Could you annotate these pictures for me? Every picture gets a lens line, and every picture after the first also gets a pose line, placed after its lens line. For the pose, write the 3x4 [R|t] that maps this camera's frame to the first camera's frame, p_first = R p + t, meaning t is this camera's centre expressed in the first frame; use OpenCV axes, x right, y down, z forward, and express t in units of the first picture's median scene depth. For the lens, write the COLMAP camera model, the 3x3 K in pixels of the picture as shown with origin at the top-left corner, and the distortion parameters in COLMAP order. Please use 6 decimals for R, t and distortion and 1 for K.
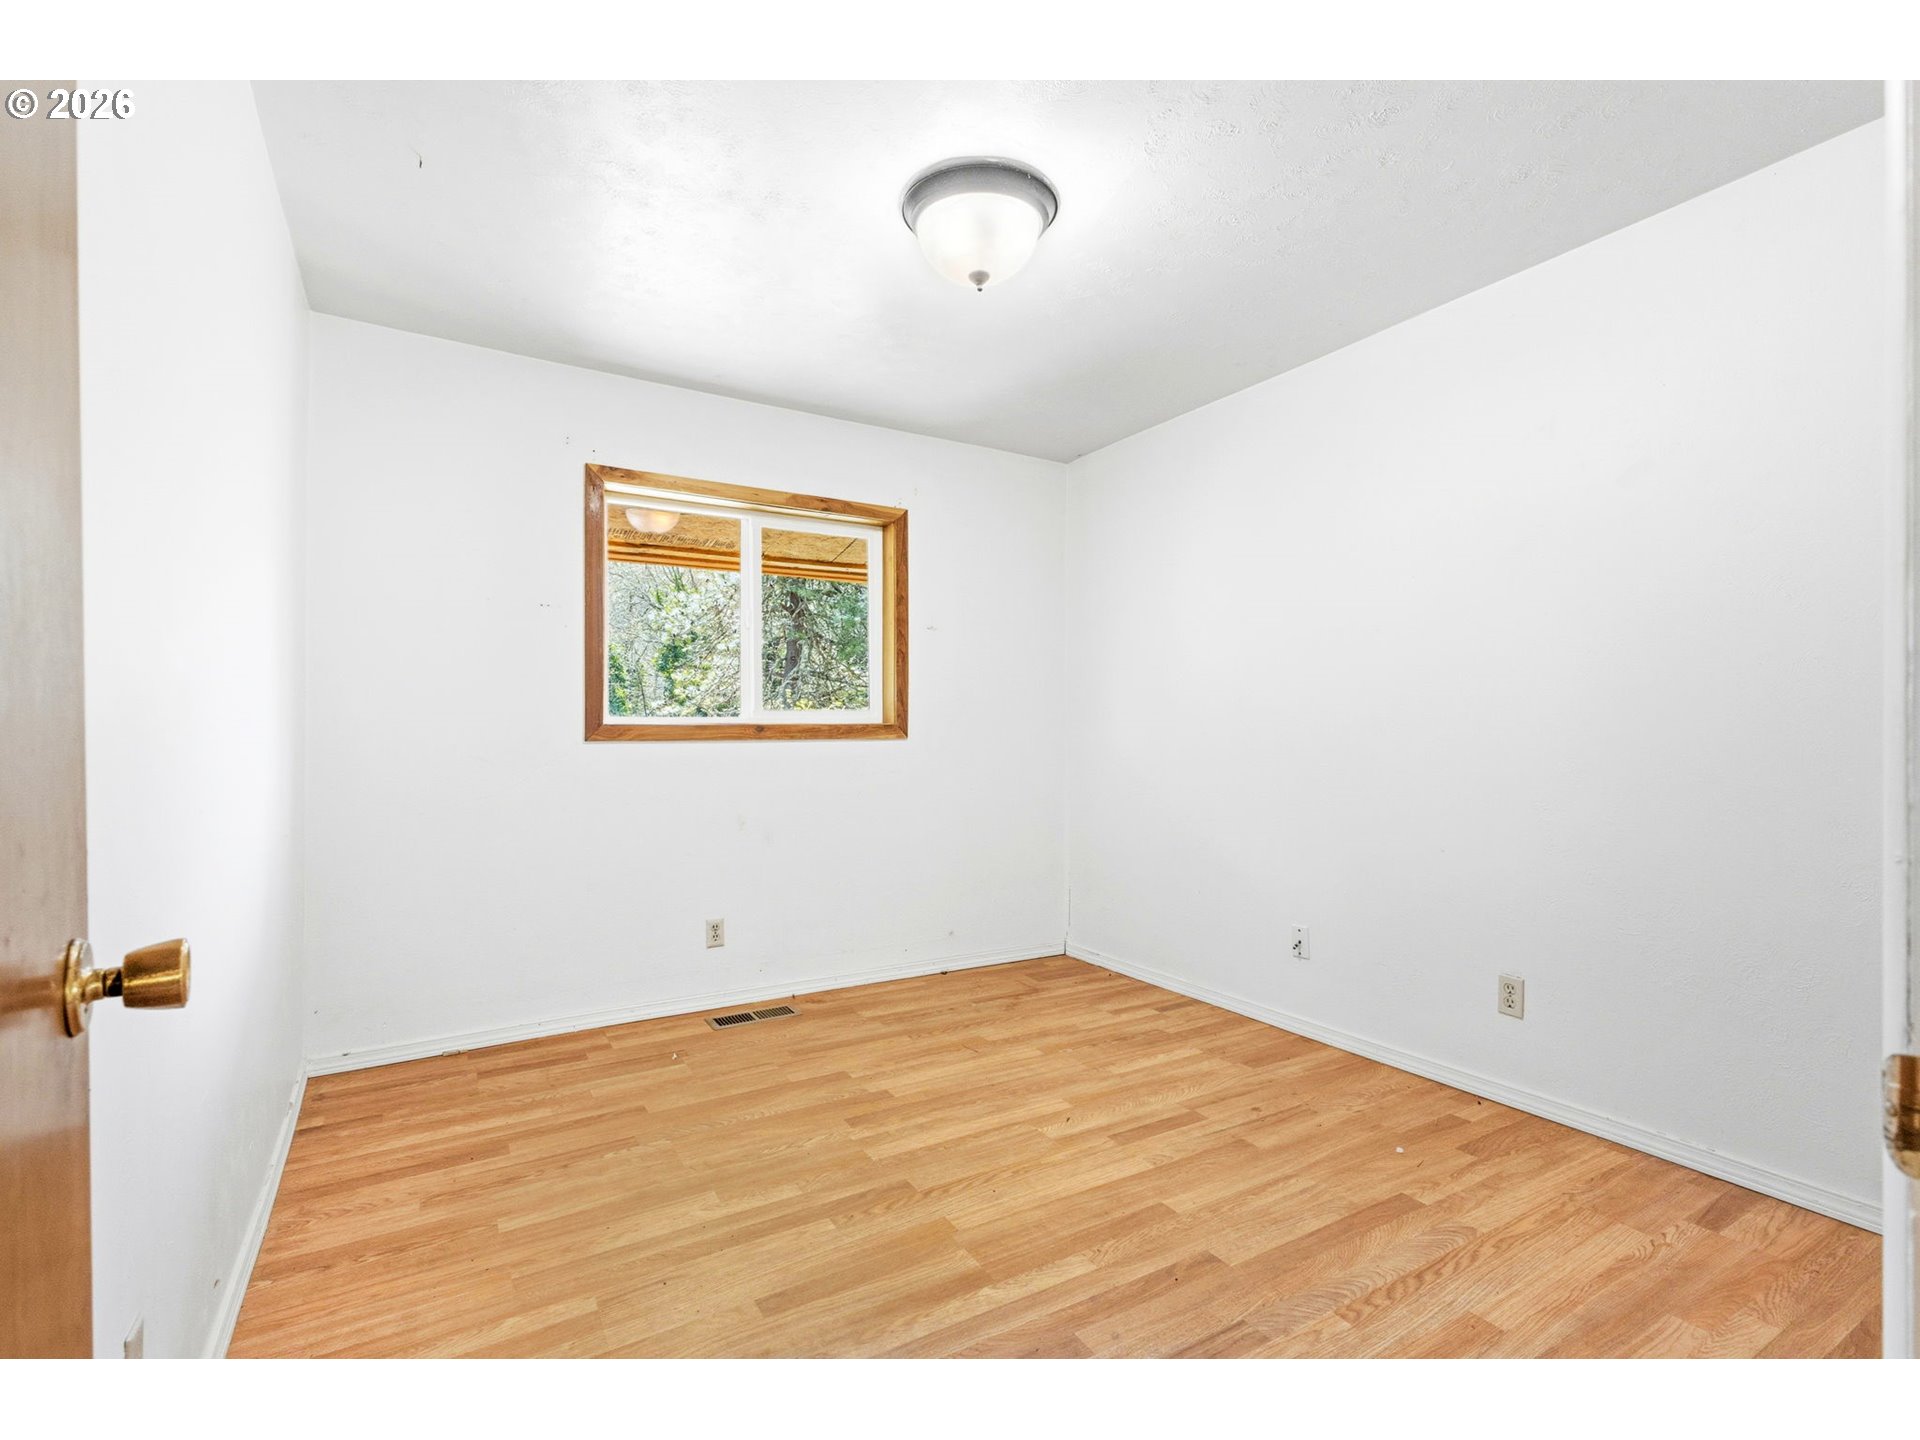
lens RADIAL K [[893.5, 0, 960.0], [0, 893.5, 720.0], [0, 0, 1]] dist [0.001178, -0.000018]
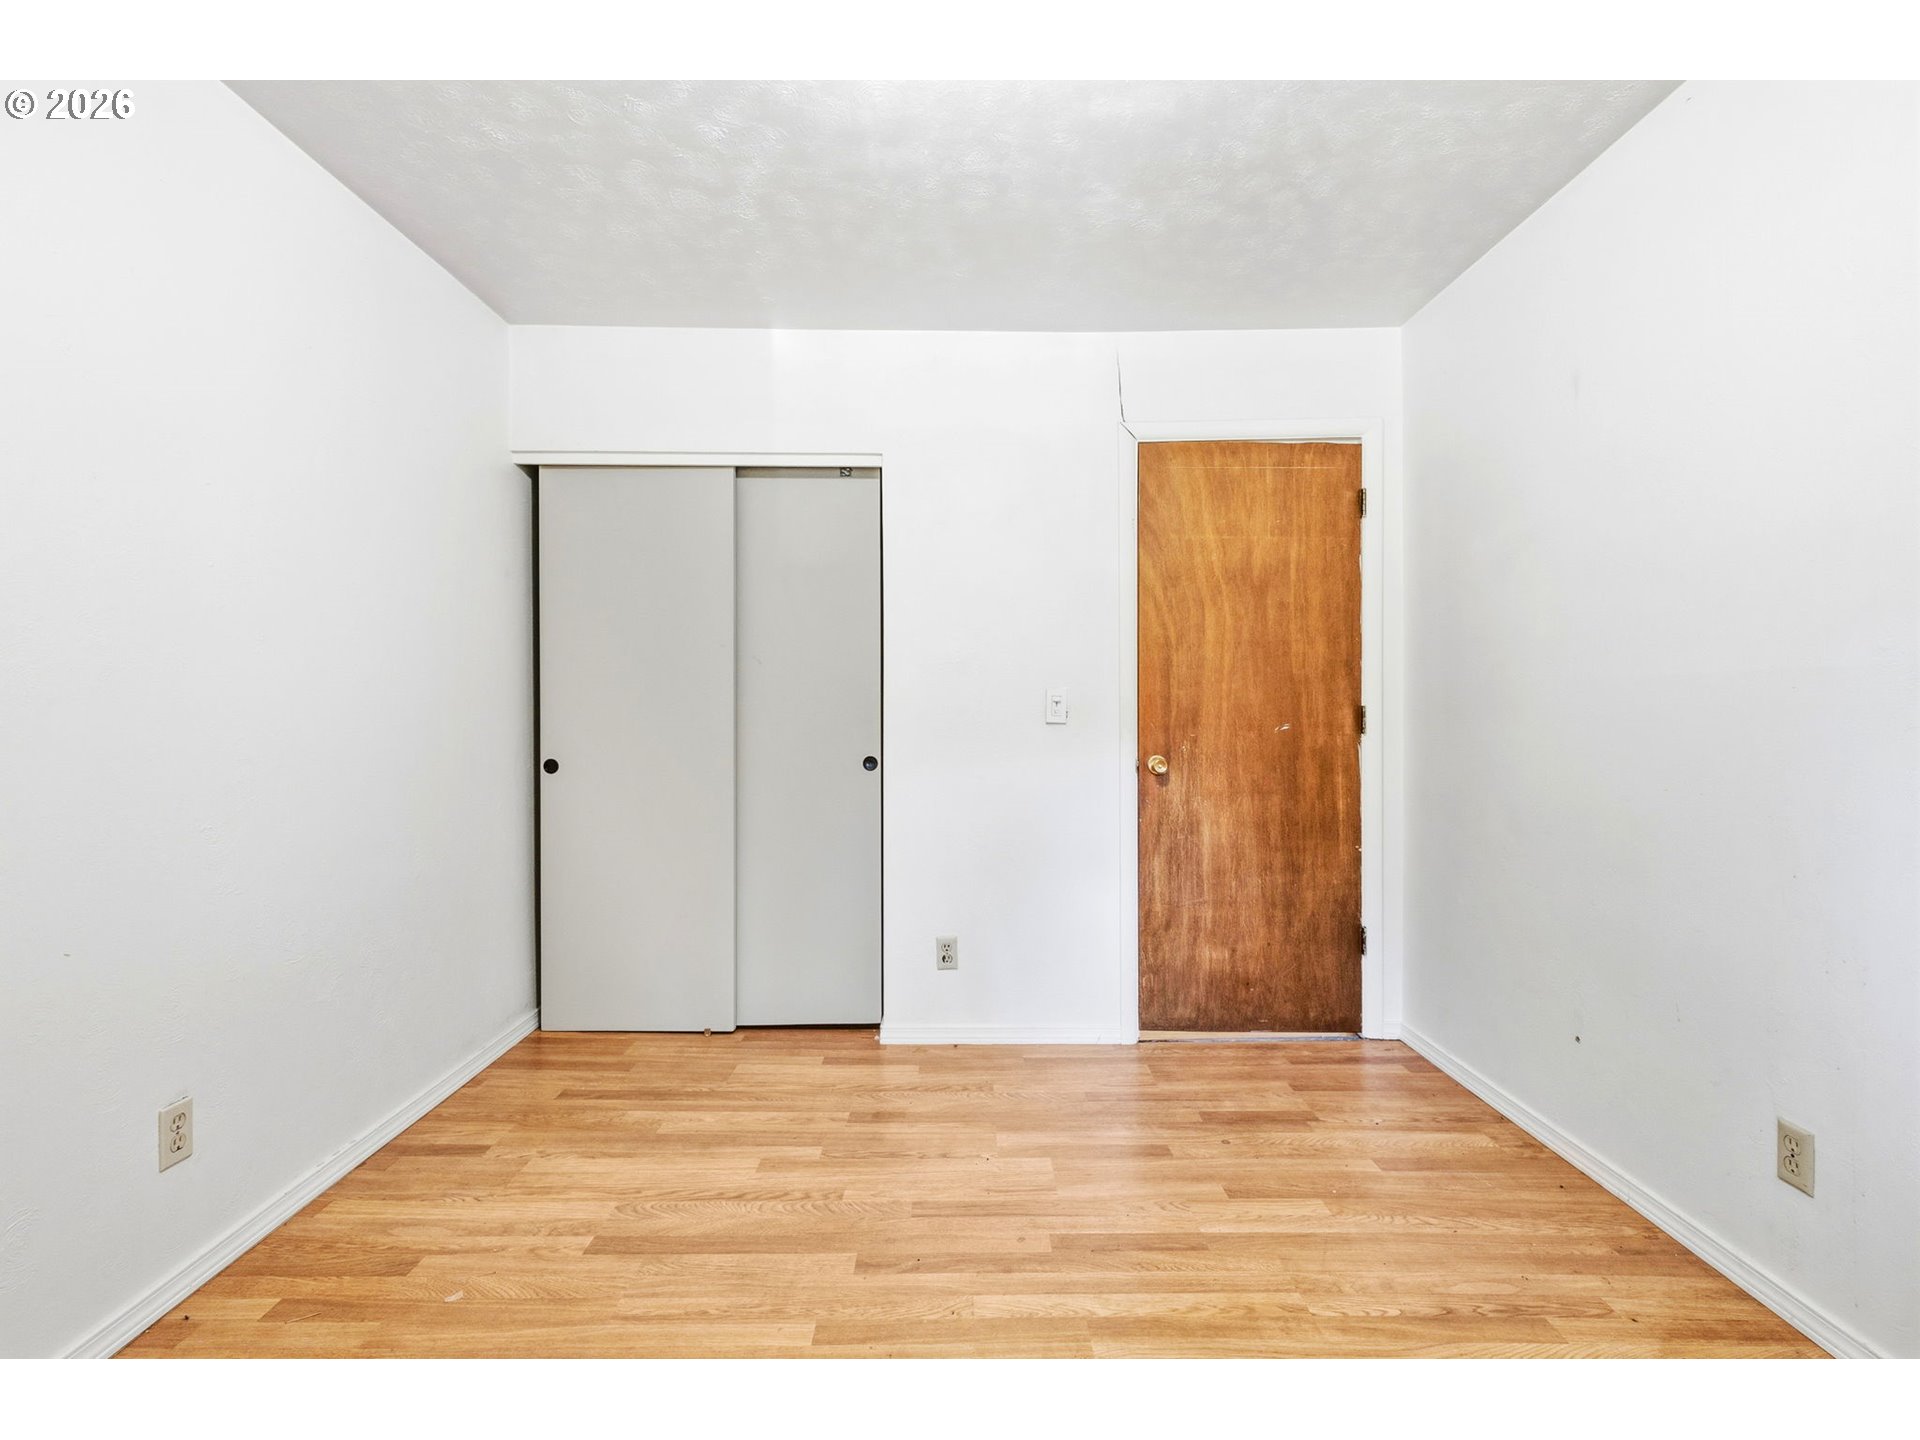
lens RADIAL K [[893.5, 0, 960.0], [0, 893.5, 720.0], [0, 0, 1]] dist [0.001178, -0.000018]
pose [[-0.864740, 0.002421, 0.502214, -0.285996], [0.008677, 0.999911, 0.010120, 0.004102], [-0.502145, 0.013109, -0.864684, 1.709140]]
